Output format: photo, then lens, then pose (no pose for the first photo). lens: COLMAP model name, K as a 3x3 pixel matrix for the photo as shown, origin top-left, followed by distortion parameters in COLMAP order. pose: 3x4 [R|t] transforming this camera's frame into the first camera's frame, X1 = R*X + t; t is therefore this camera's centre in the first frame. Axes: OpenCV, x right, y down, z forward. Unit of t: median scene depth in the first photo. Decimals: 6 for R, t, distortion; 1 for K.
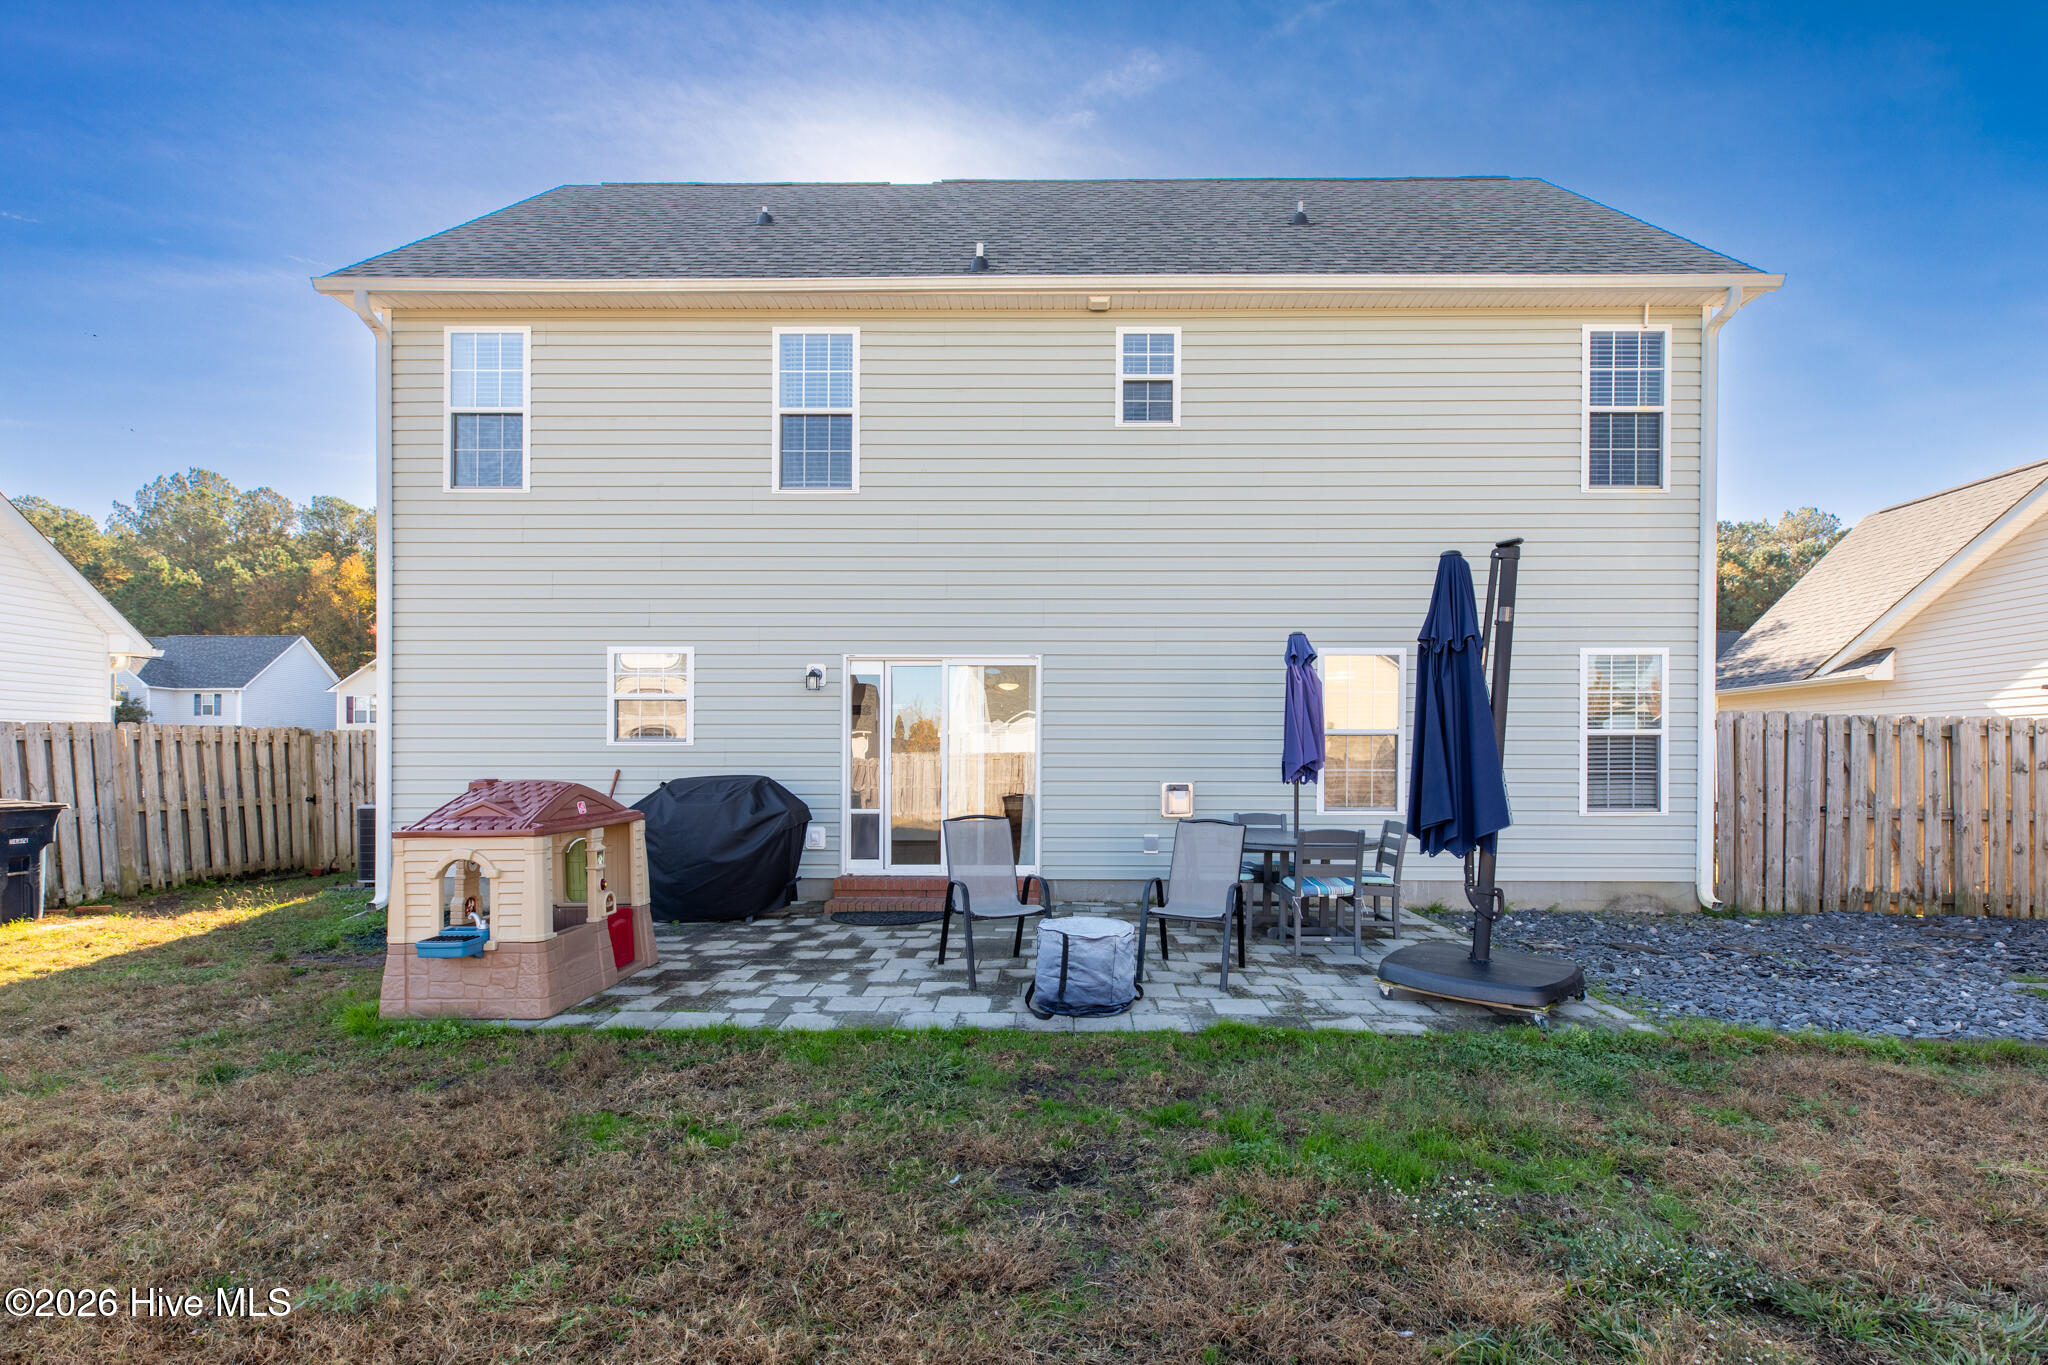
lens RADIAL K [[930.3, 0, 1054.7], [0, 930.3, 769.1], [0, 0, 1]] dist [0.001327, 0.002726]
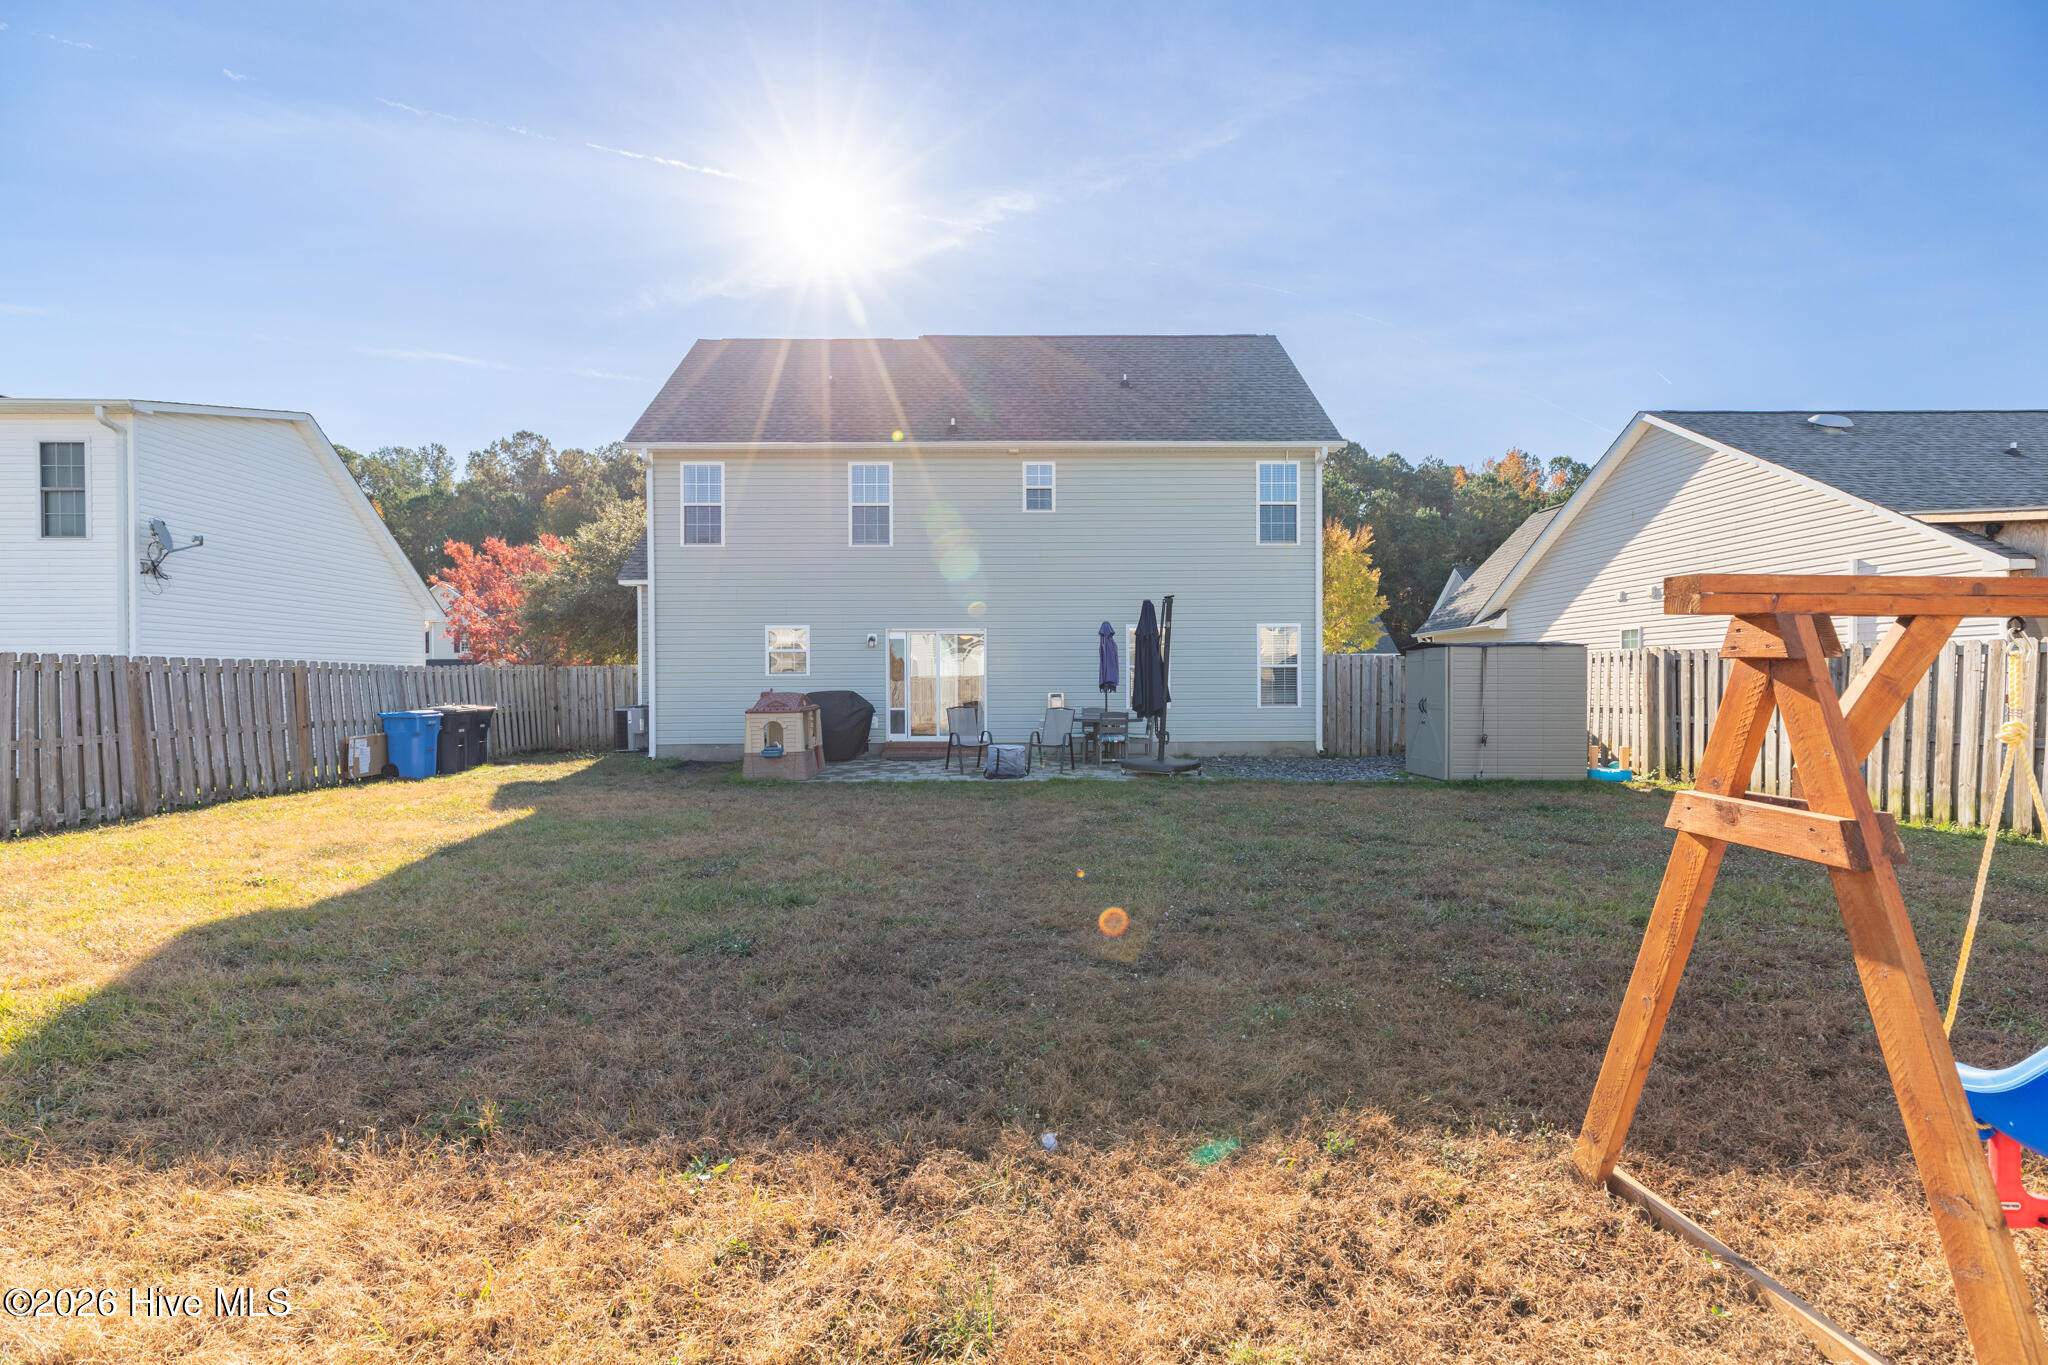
lens RADIAL K [[930.3, 0, 1017.8], [0, 930.3, 685.2], [0, 0, 1]] dist [0.001327, 0.002726]
pose [[0.999652, -0.007490, 0.025290, 0.001073], [0.007535, 0.999970, -0.001687, 0.000856], [-0.025276, 0.001877, 0.999679, -0.969649]]
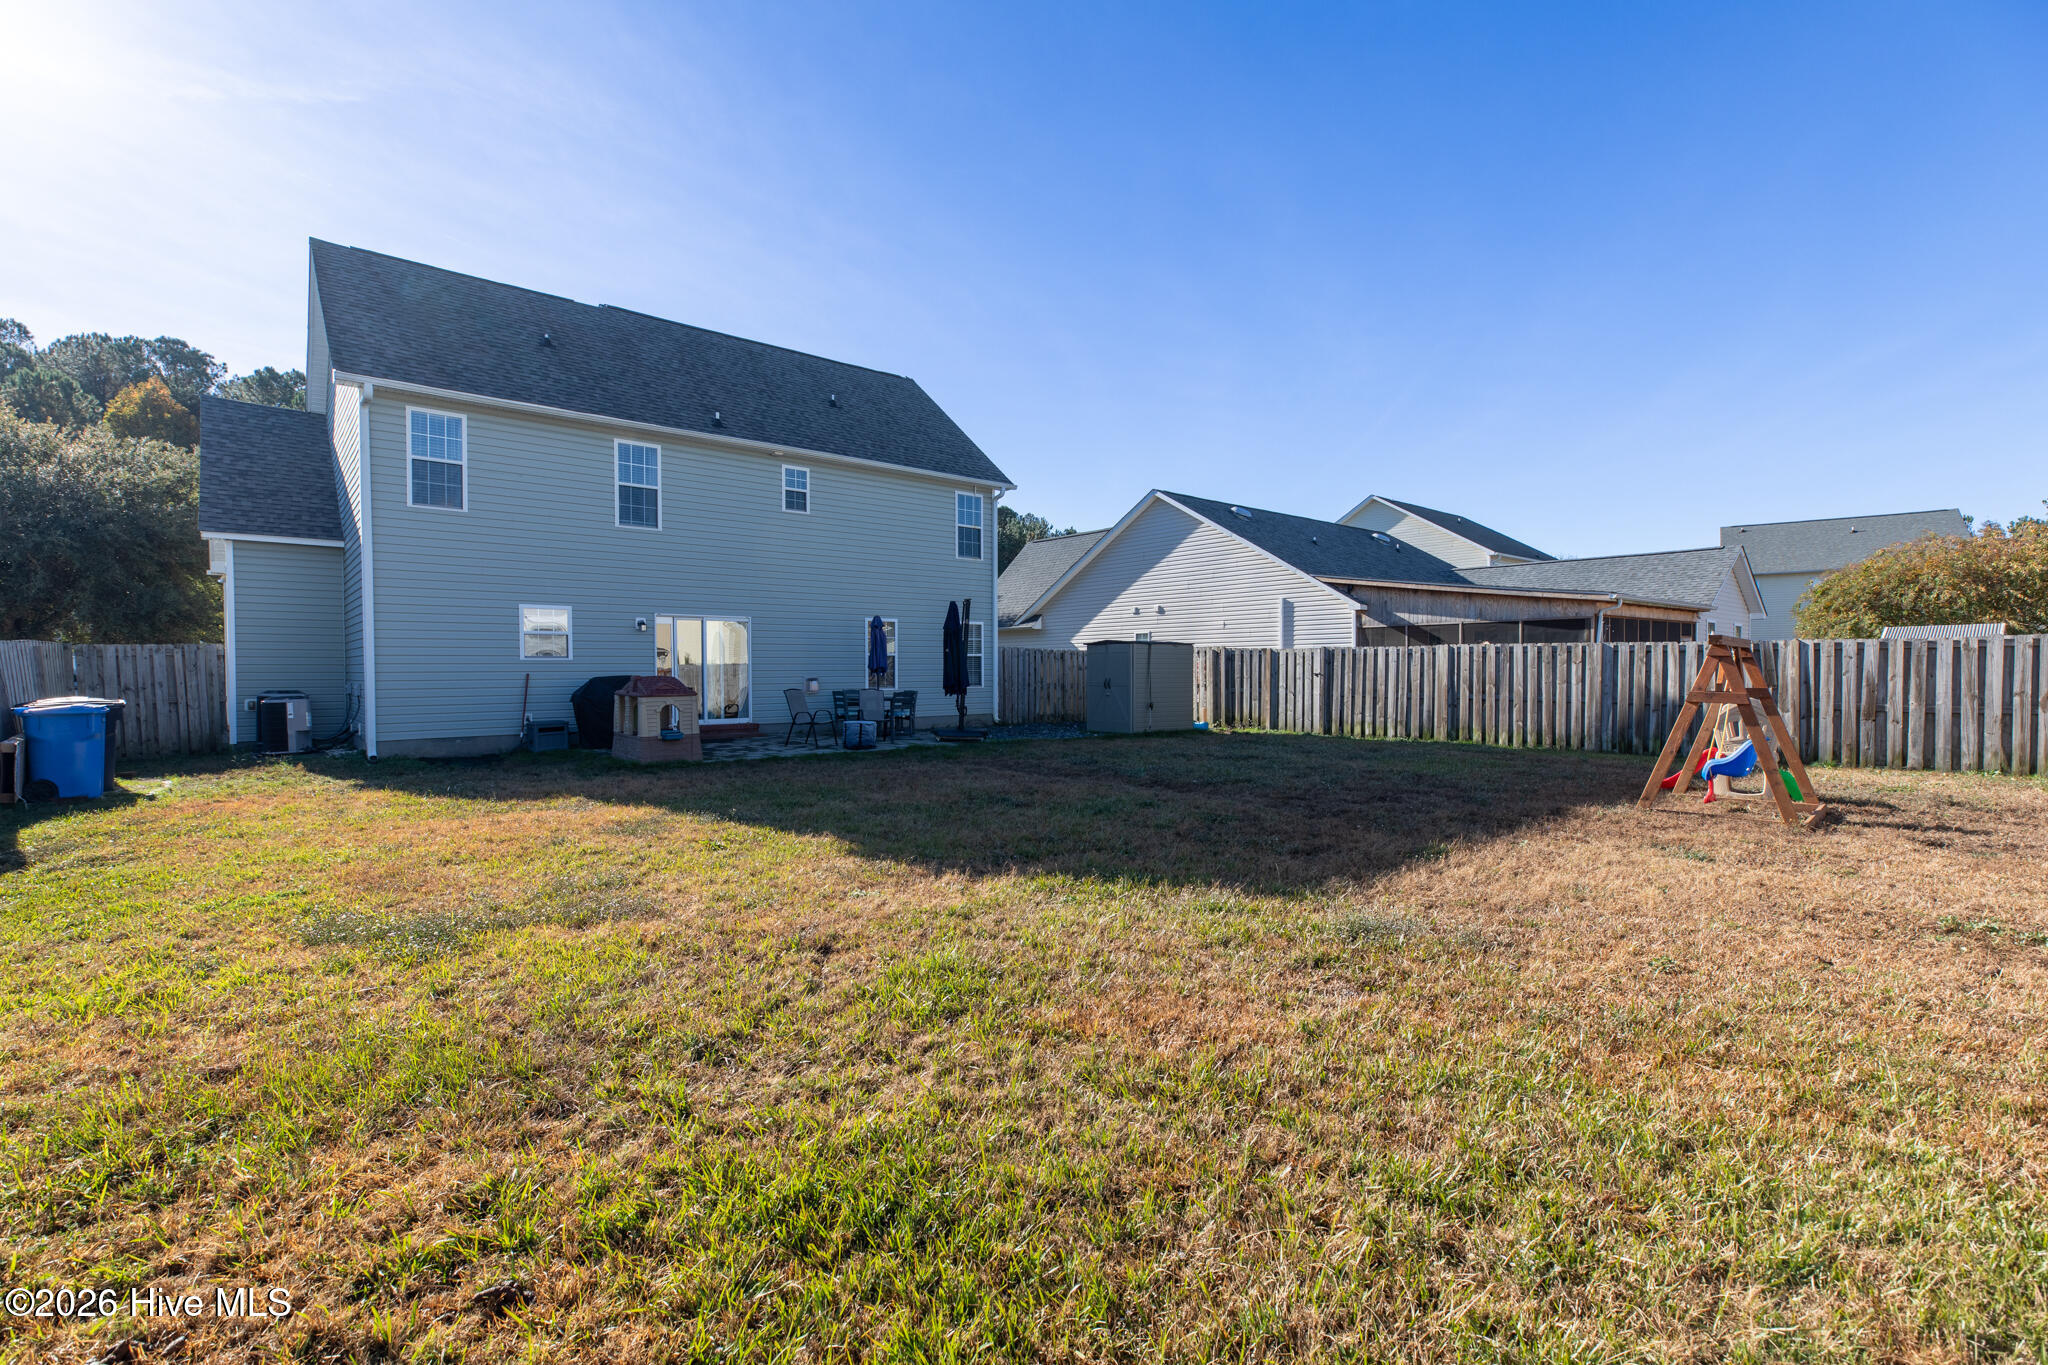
lens RADIAL K [[930.3, 0, 1028.6], [0, 930.3, 686.3], [0, 0, 1]] dist [0.001327, 0.002726]
pose [[0.741654, -0.018895, 0.670517, -0.958807], [0.009815, 0.999802, 0.017318, 0.003425], [-0.670711, -0.006263, 0.741692, -0.971769]]
